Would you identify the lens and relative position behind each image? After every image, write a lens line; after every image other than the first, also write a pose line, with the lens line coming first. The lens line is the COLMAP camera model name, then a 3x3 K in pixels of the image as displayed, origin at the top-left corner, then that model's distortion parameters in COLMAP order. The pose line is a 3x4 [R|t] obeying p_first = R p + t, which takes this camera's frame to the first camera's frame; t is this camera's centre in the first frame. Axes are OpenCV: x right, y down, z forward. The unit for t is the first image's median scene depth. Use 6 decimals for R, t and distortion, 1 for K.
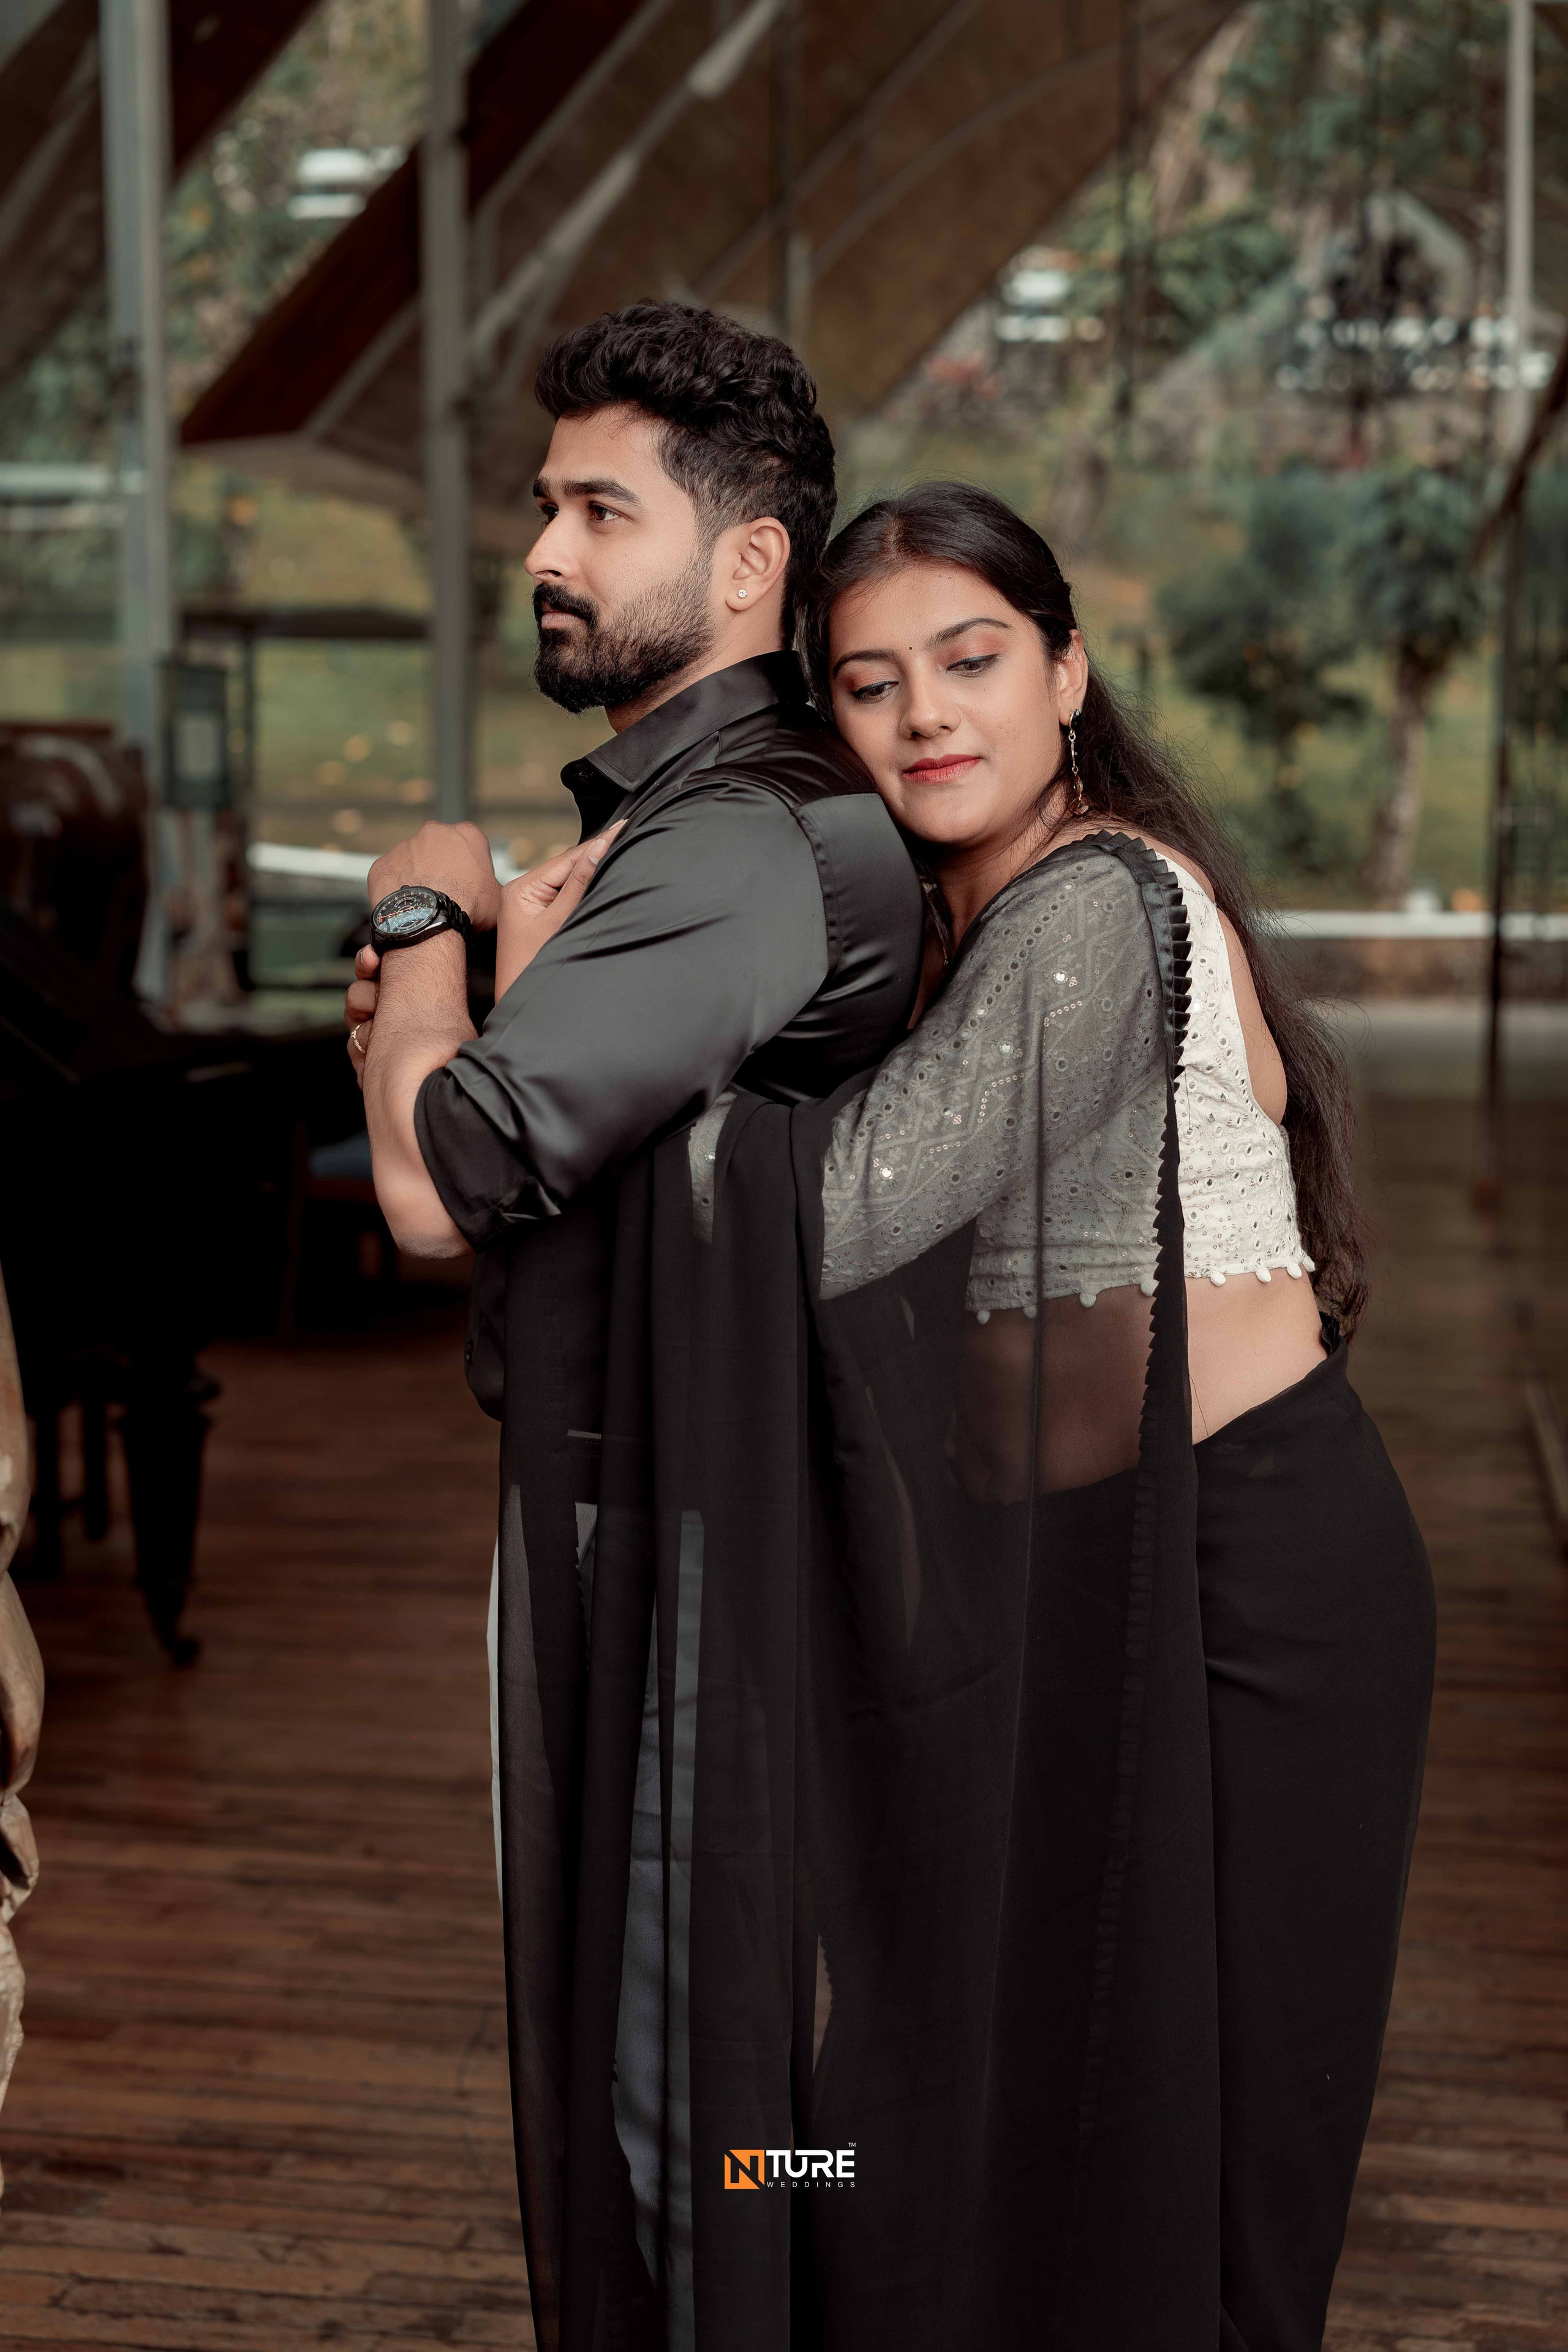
lens RADIAL K [[3480.2, 0, 786.2], [0, 3480.2, 1174.3], [0, 0, 1]] dist [0.046956, 0.000000]
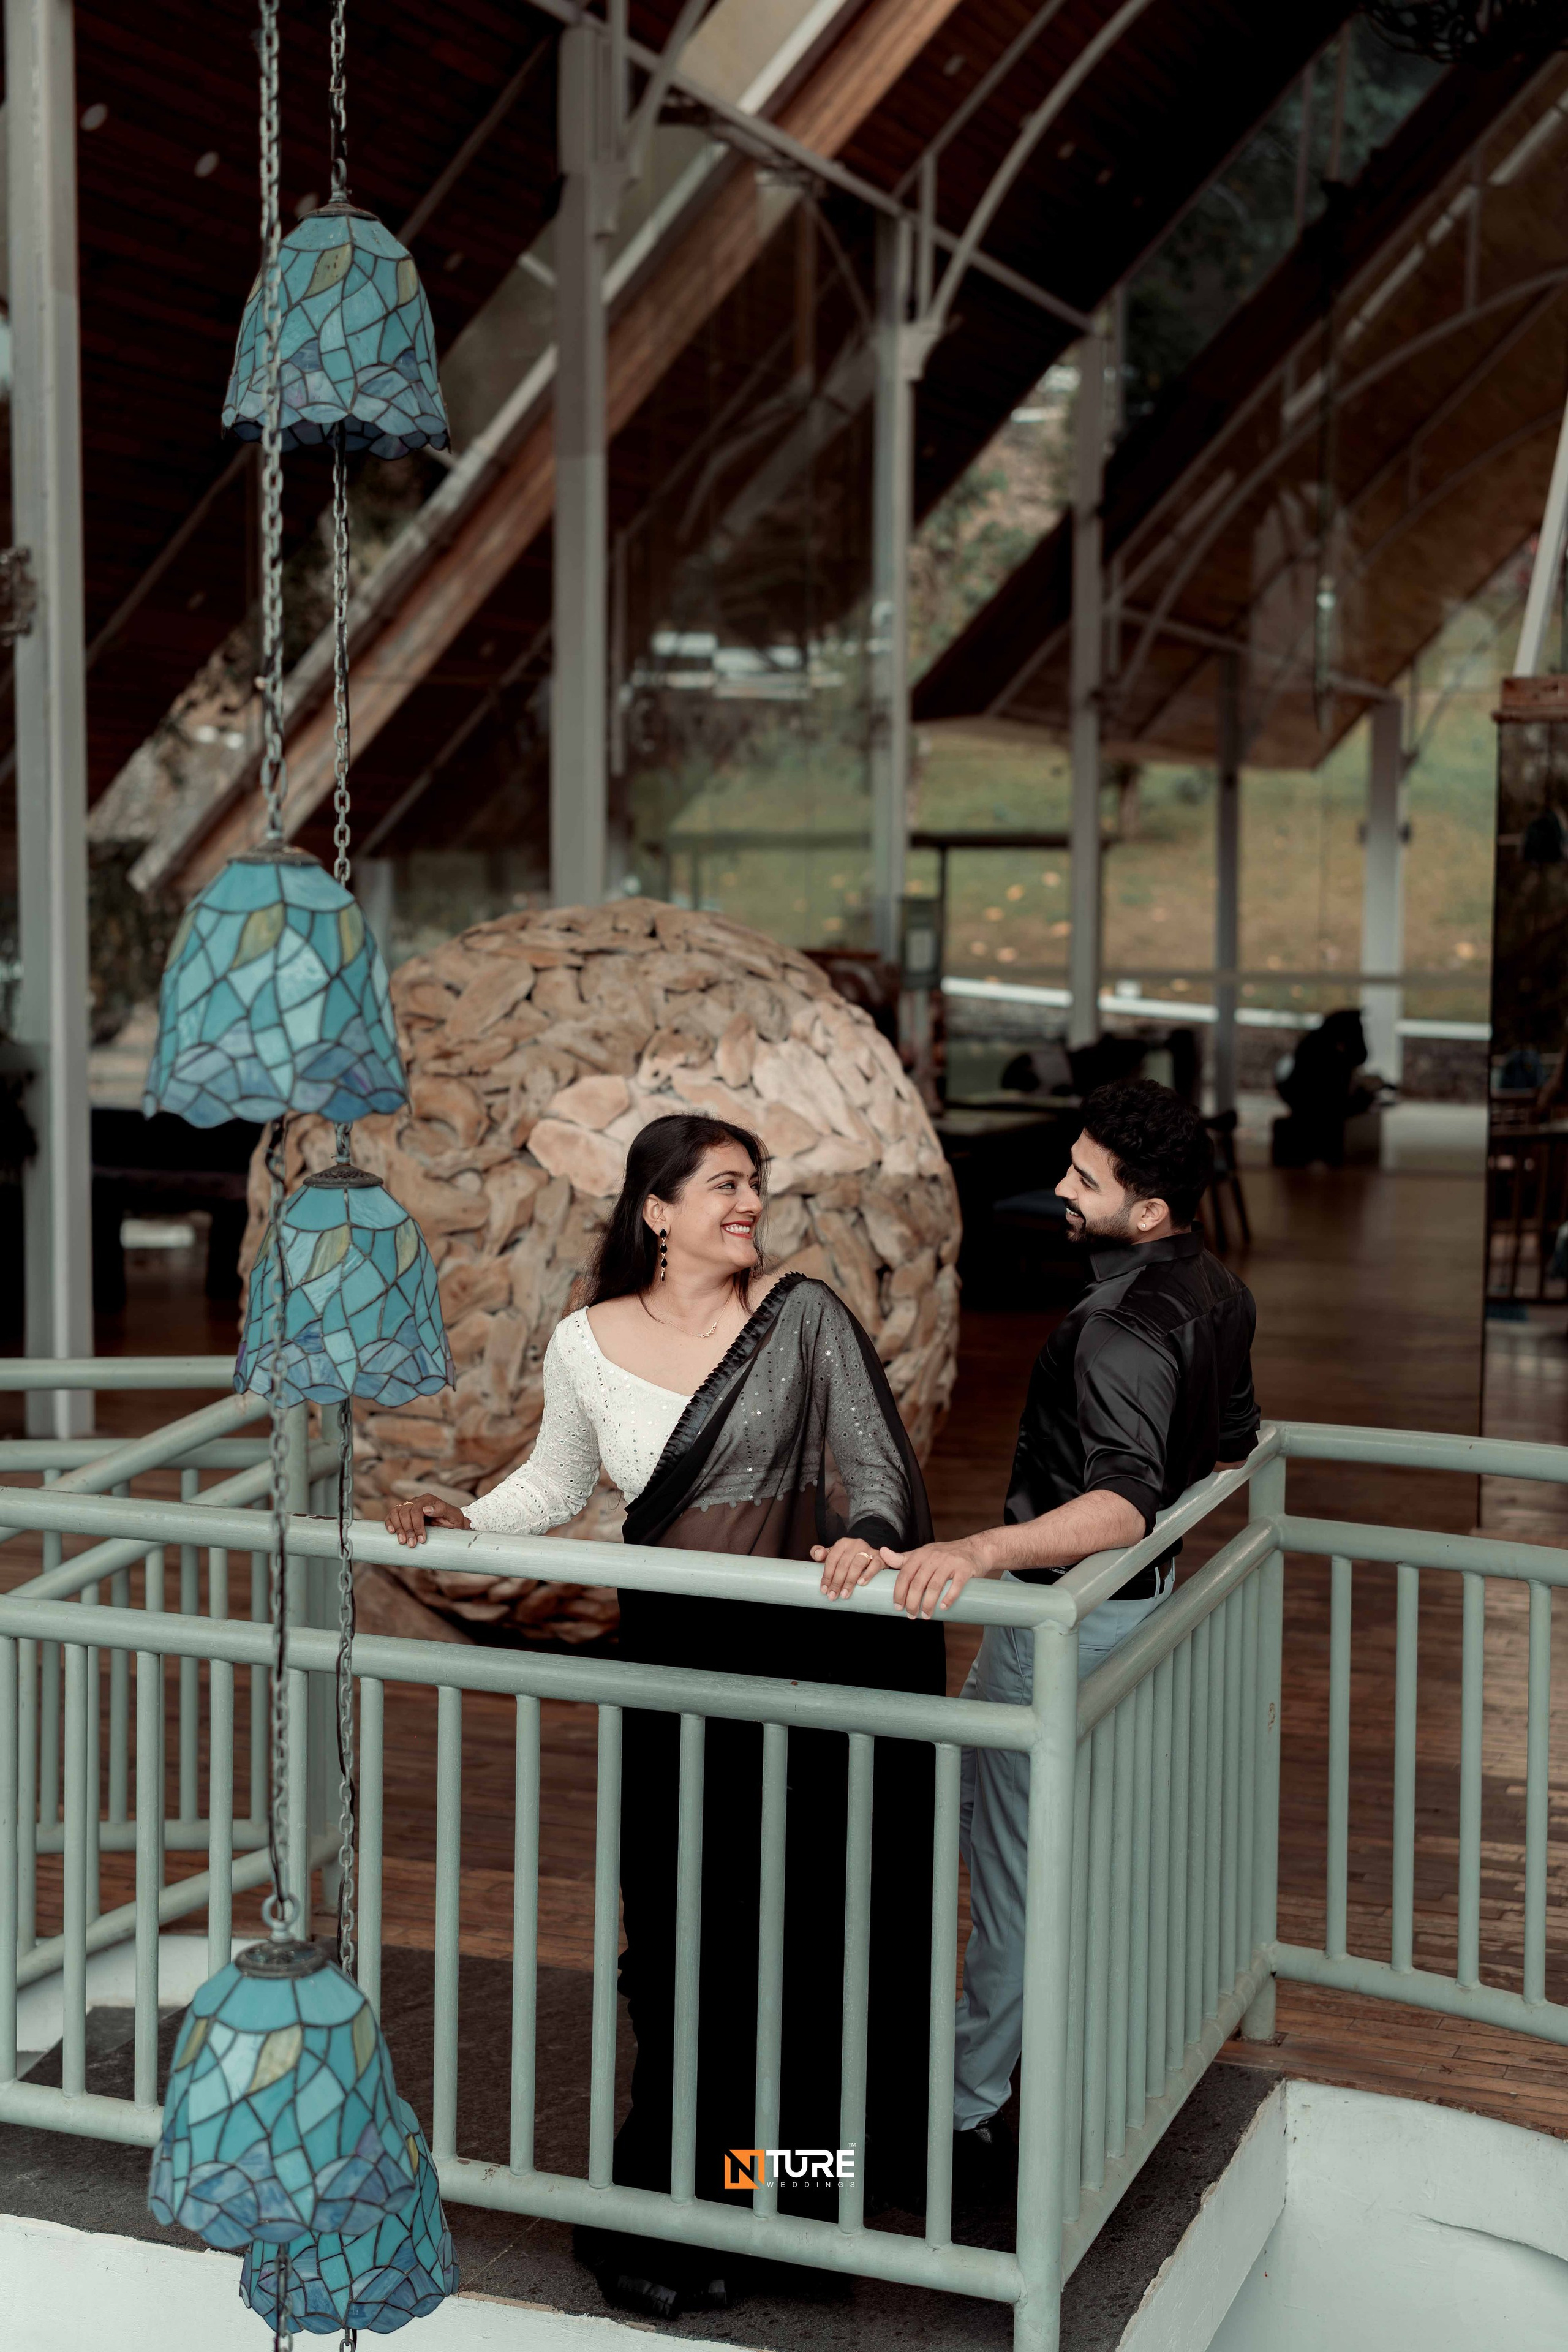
lens RADIAL K [[3480.2, 0, 786.2], [0, 3480.2, 1173.5], [0, 0, 1]] dist [0.046956, 0.000000]
pose [[0.983313, 0.022476, -0.180527, 0.043423], [-0.026325, 0.999474, -0.018950, 0.006736], [0.180006, 0.023386, 0.983387, -0.417291]]
